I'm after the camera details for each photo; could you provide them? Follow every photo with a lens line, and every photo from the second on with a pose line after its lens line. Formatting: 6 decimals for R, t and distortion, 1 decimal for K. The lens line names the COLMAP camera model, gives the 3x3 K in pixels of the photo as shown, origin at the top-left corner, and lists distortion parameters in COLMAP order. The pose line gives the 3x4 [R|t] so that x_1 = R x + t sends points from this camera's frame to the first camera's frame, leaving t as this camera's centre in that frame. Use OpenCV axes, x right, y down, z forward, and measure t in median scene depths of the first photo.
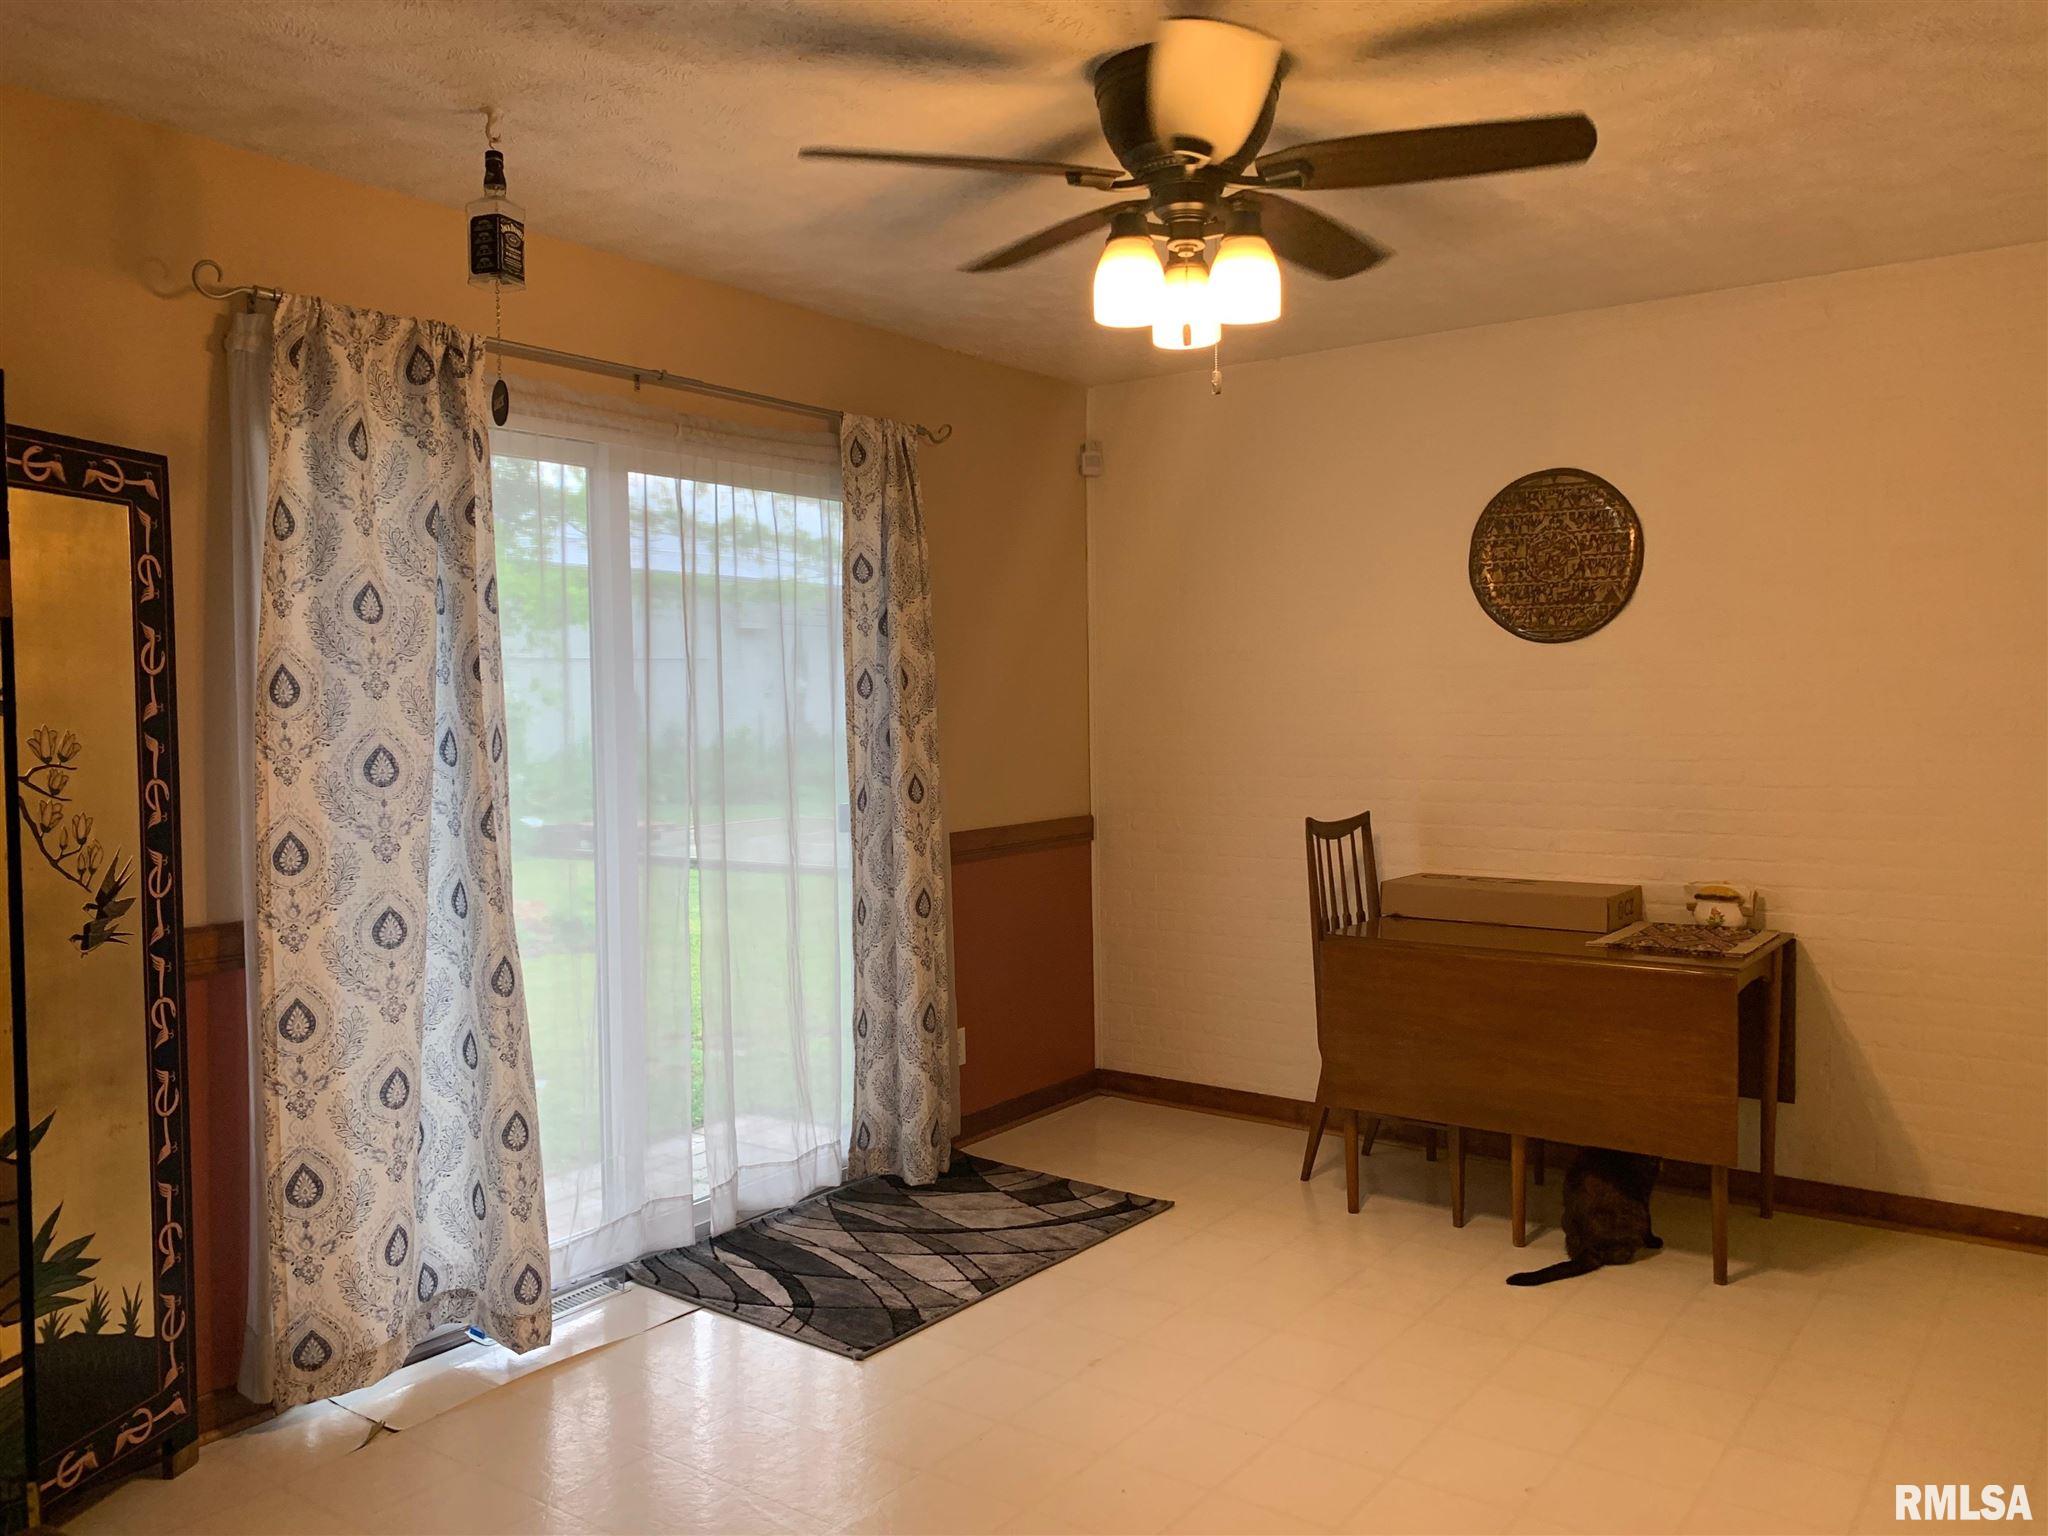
lens RADIAL K [[1567.4, 0, 1019.3], [0, 1567.4, 767.5], [0, 0, 1]] dist [0.039878, -0.040212]
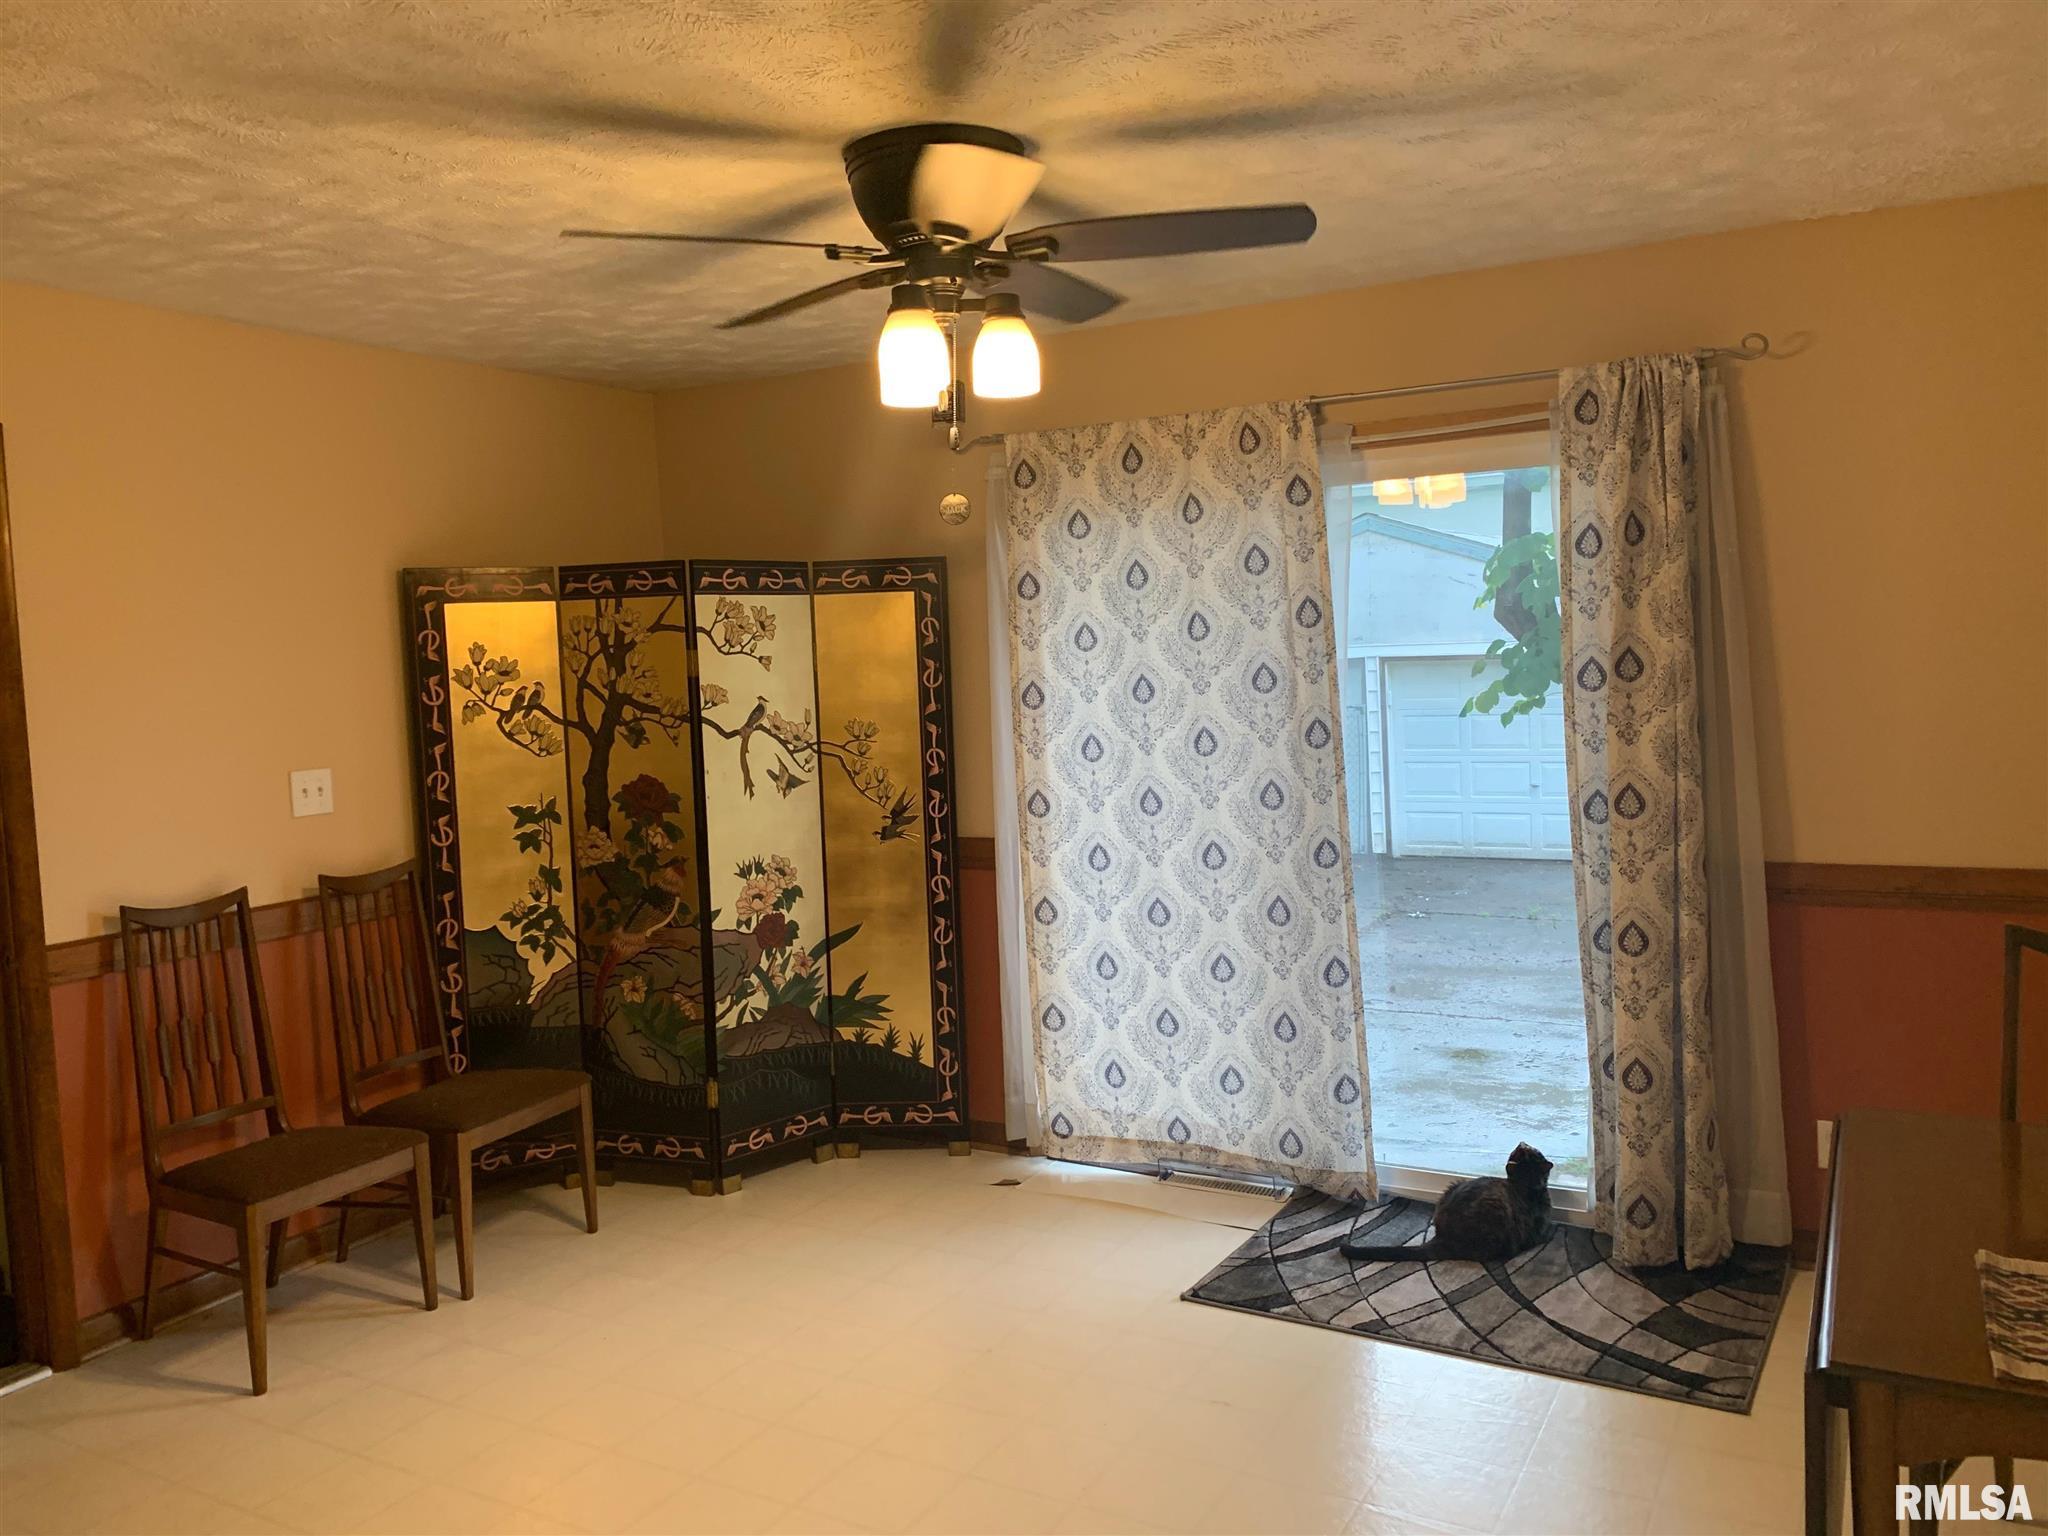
lens RADIAL K [[1567.4, 0, 1023.3], [0, 1567.4, 766.0], [0, 0, 1]] dist [0.039878, -0.040212]
pose [[0.110867, 0.077775, -0.990787, 1.130214], [-0.006565, 0.996969, 0.077526, -0.104000], [0.993814, -0.002091, 0.111041, 0.892201]]
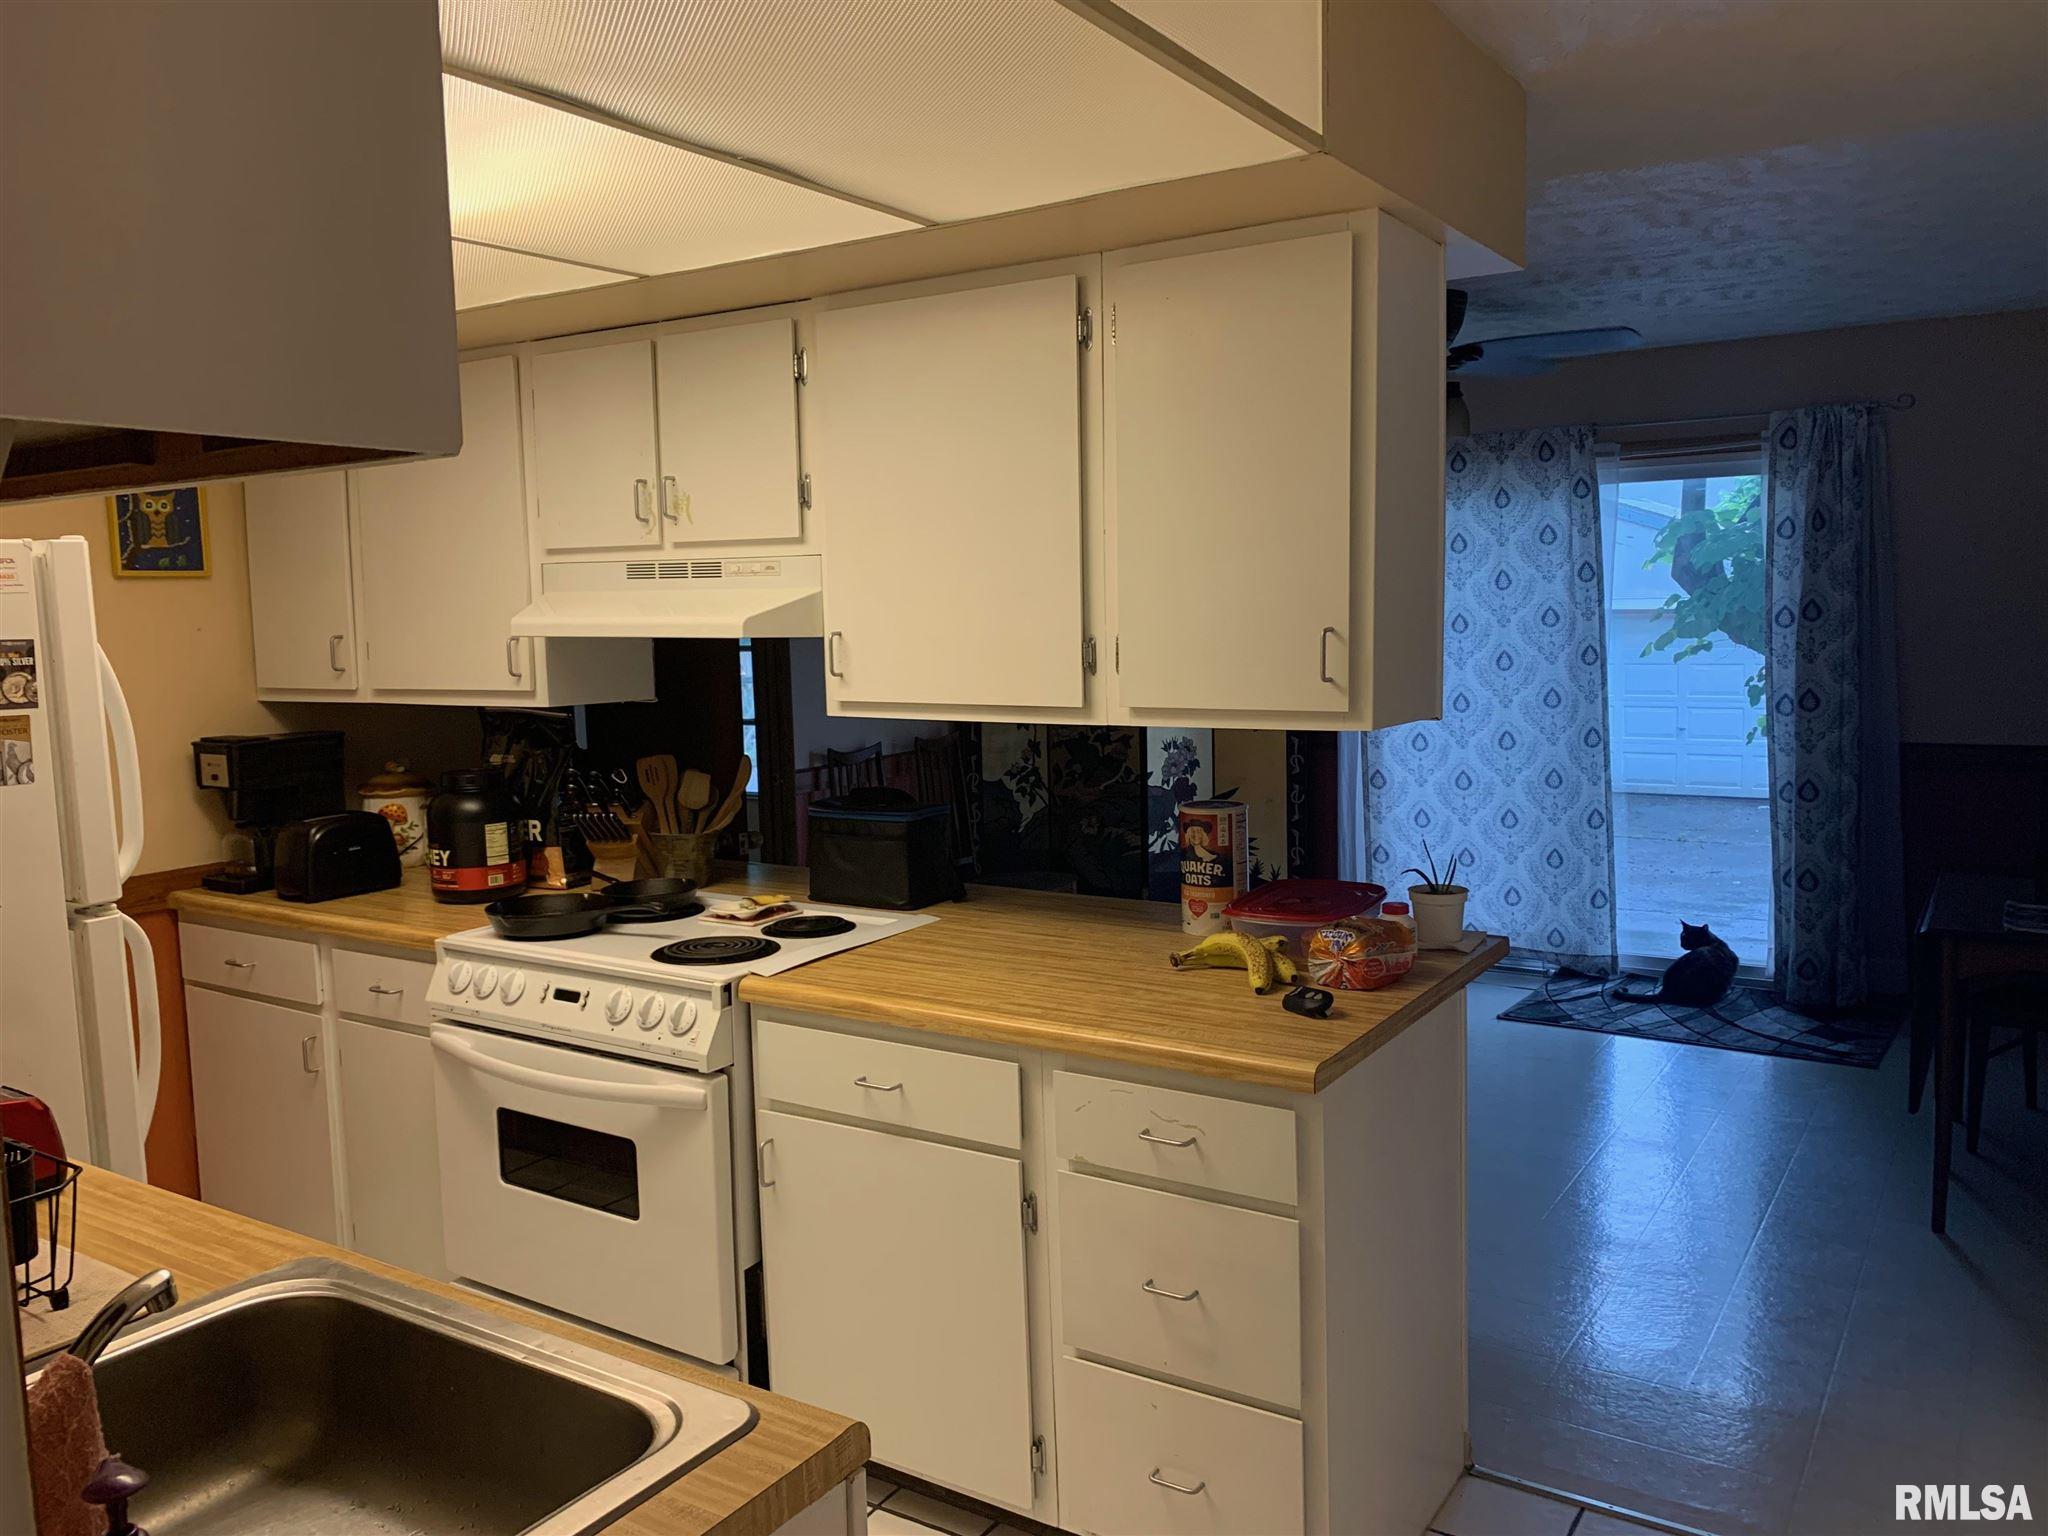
lens RADIAL K [[1567.4, 0, 1056.4], [0, 1567.4, 765.3], [0, 0, 1]] dist [0.039878, -0.040212]
pose [[0.059011, 0.112865, -0.991856, 1.814600], [-0.023571, 0.993468, 0.111646, -0.095650], [0.997979, 0.016791, 0.061286, 0.472293]]
